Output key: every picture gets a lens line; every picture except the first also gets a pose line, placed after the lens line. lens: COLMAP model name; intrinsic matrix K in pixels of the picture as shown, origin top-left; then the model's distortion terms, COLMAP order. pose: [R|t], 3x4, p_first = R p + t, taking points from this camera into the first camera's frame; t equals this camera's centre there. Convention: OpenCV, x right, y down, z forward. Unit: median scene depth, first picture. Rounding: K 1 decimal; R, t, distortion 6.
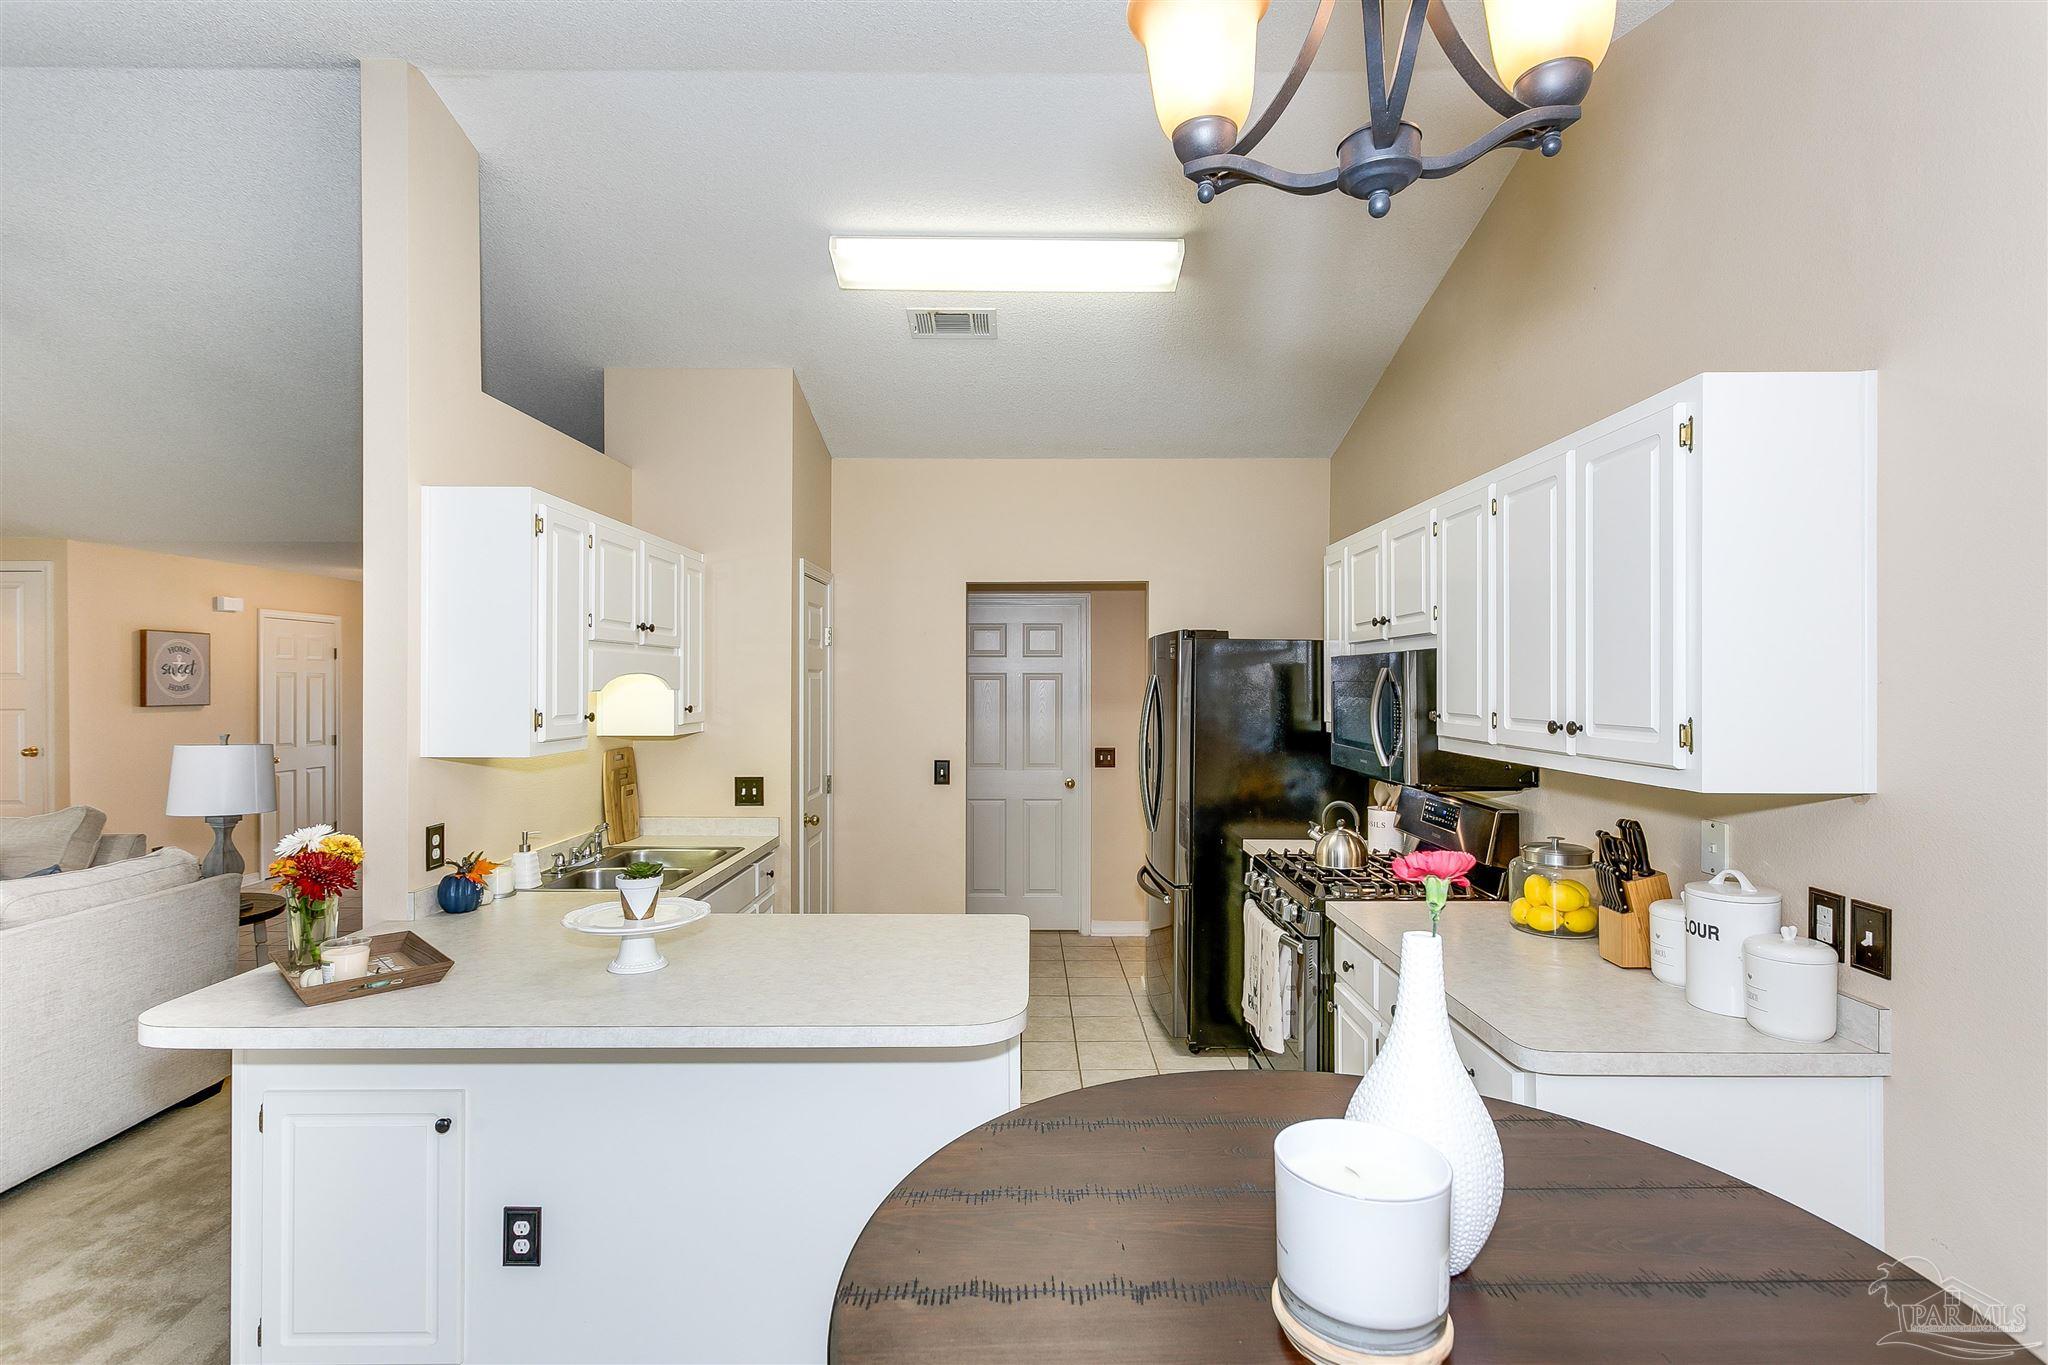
lens RADIAL K [[987.6, 0, 1024.0], [0, 987.6, 682.5], [0, 0, 1]] dist [0.004893, 0.000221]
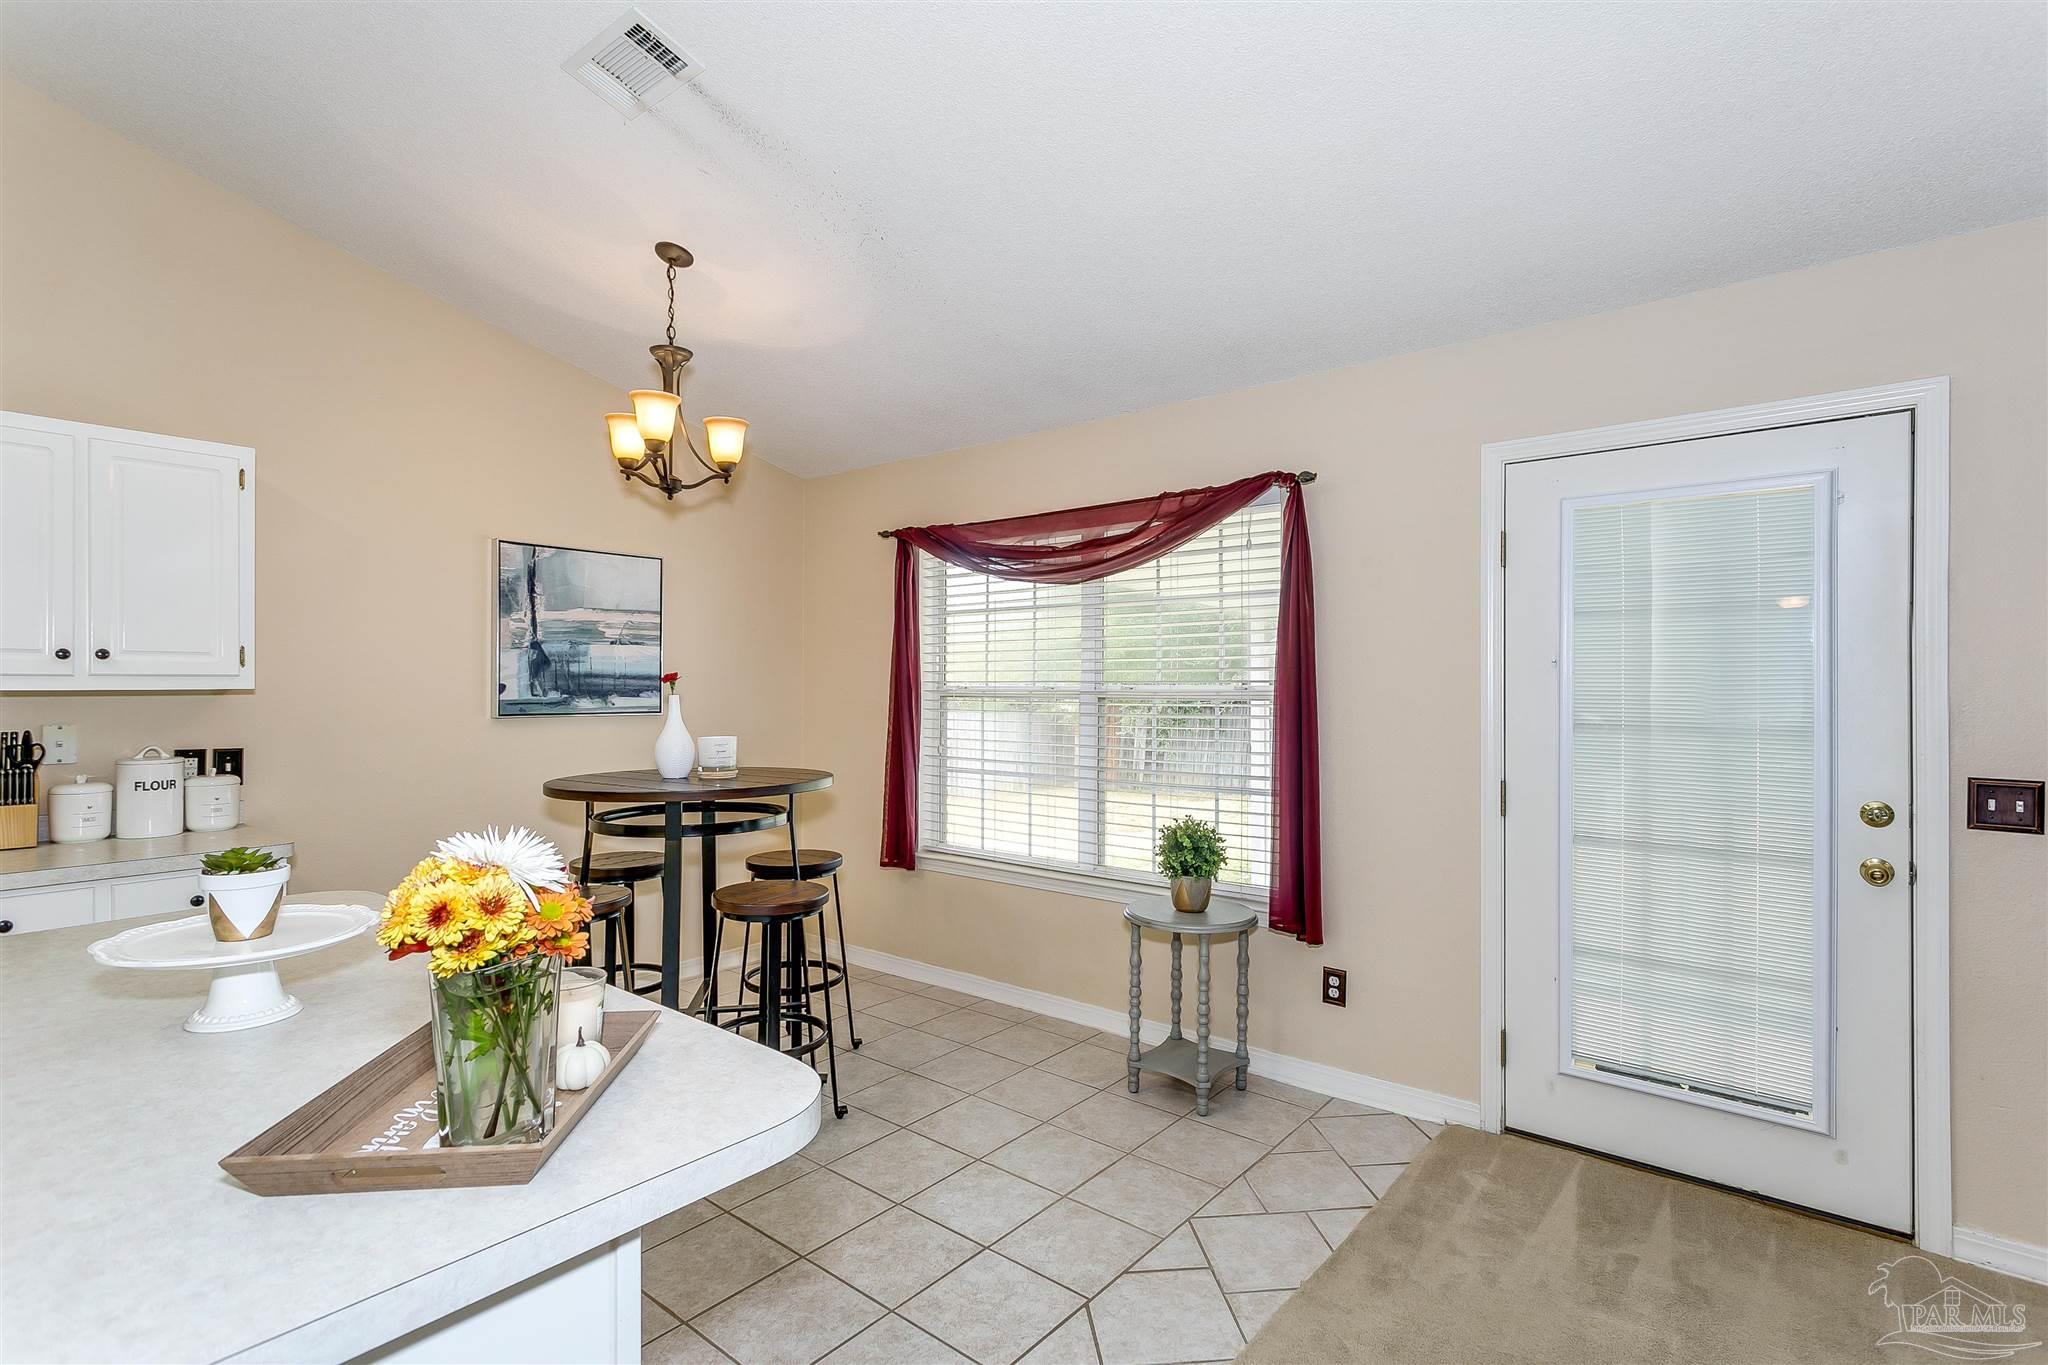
lens RADIAL K [[987.6, 0, 1024.0], [0, 987.6, 682.5], [0, 0, 1]] dist [0.004893, 0.000221]
pose [[-0.774862, 0.001084, 0.632129, -0.679147], [-0.000465, 0.999997, -0.002285, 0.047902], [-0.632130, -0.002065, -0.774860, 0.690370]]
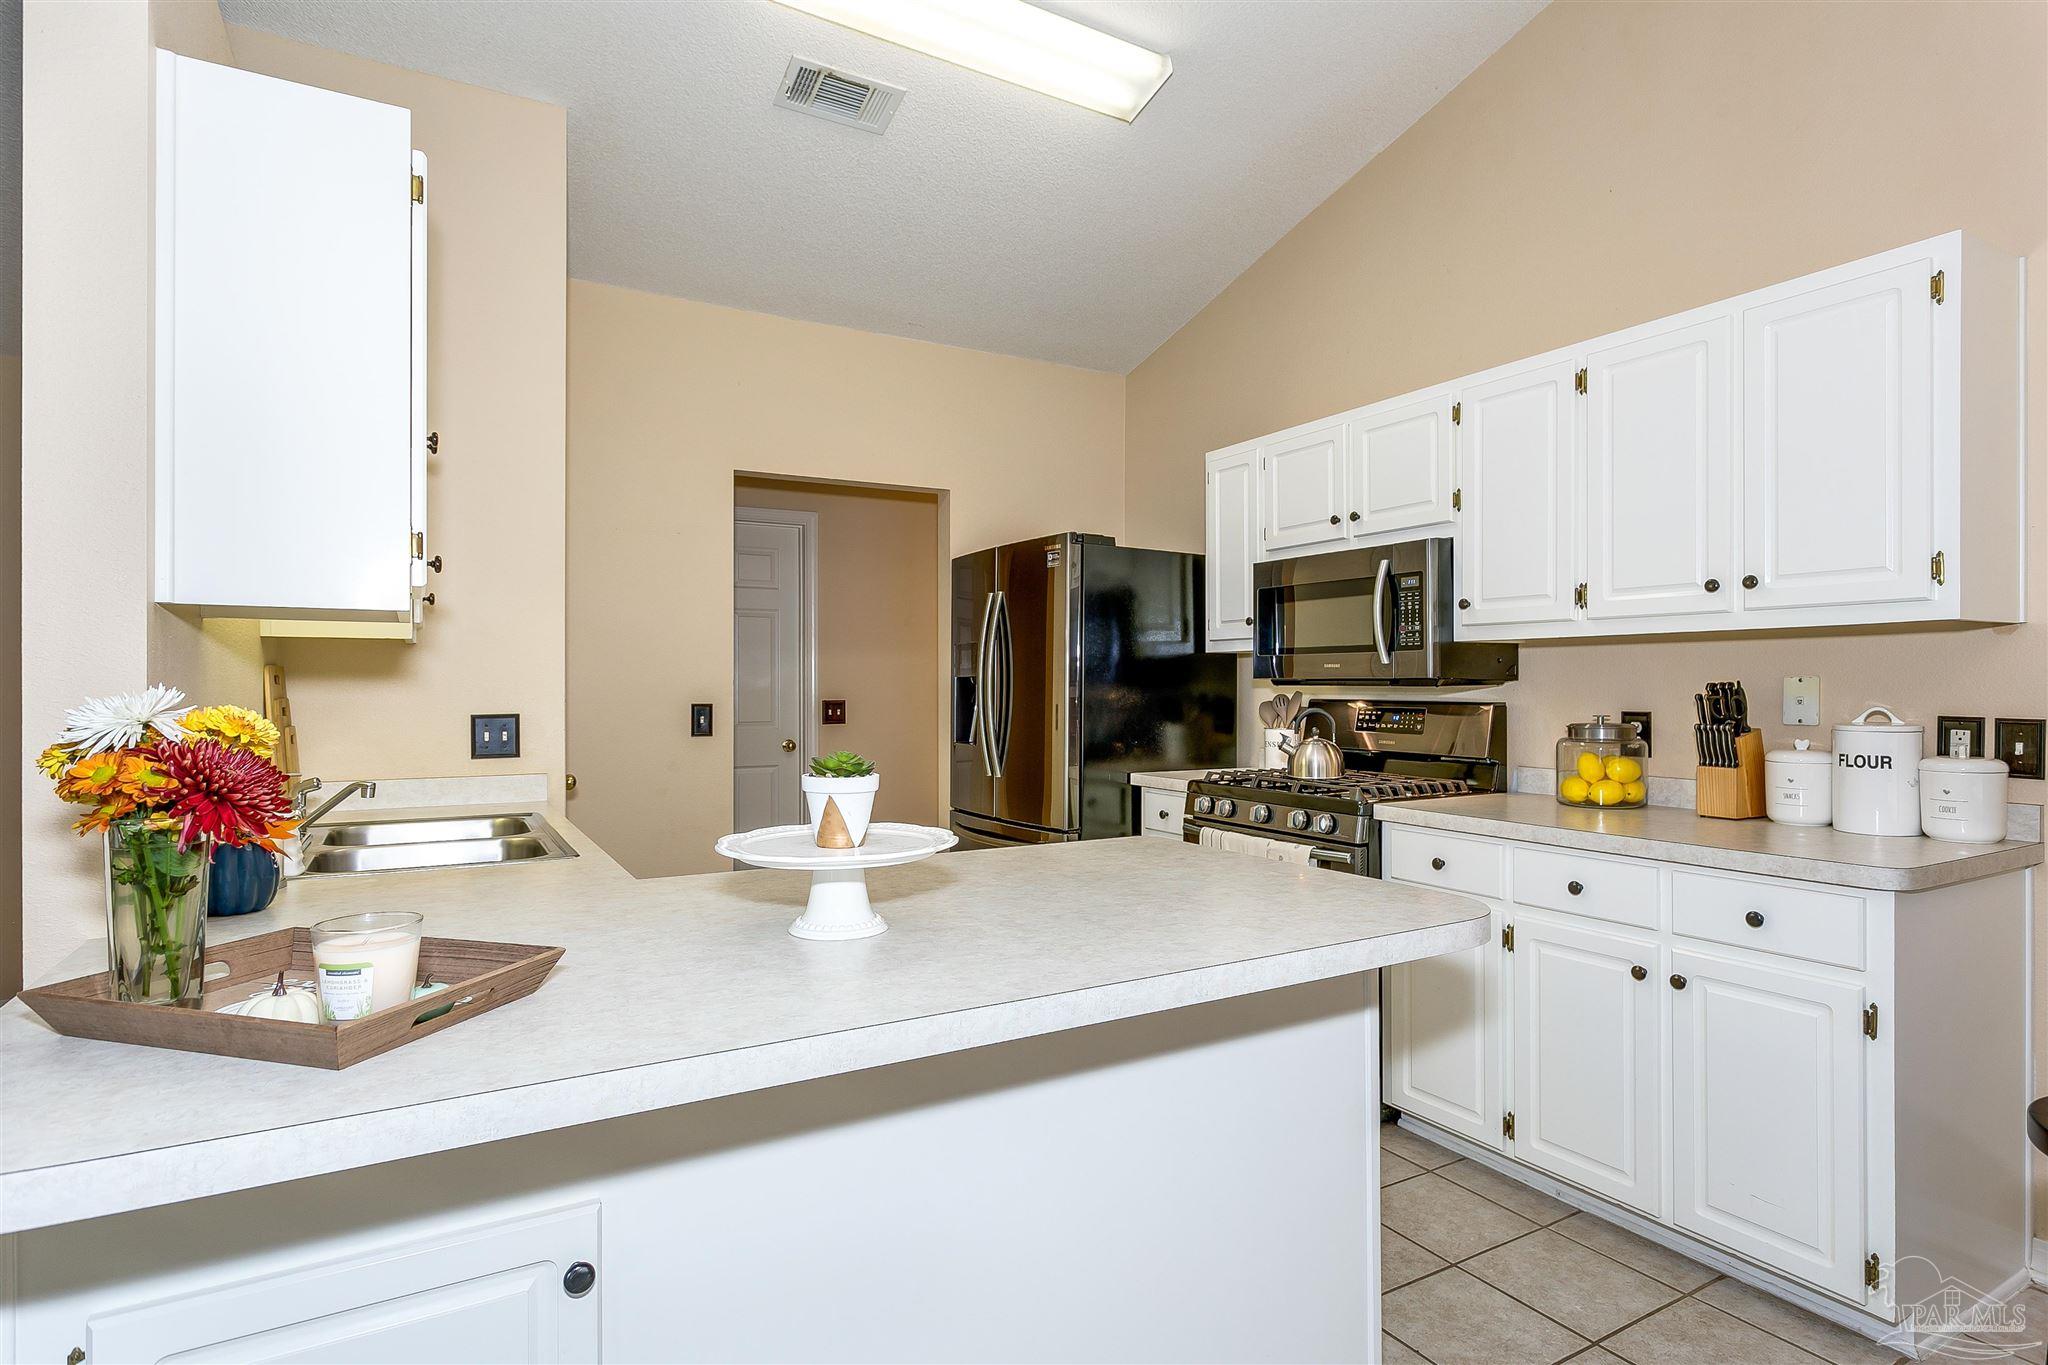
lens RADIAL K [[1060.2, 0, 1026.2], [0, 1060.2, 685.9], [0, 0, 1]] dist [0.000837, 0.001041]
pose [[0.863766, -0.002220, 0.503889, -0.358870], [0.001743, 0.999997, 0.001416, 0.083669], [-0.503891, -0.000345, 0.863767, 0.236701]]
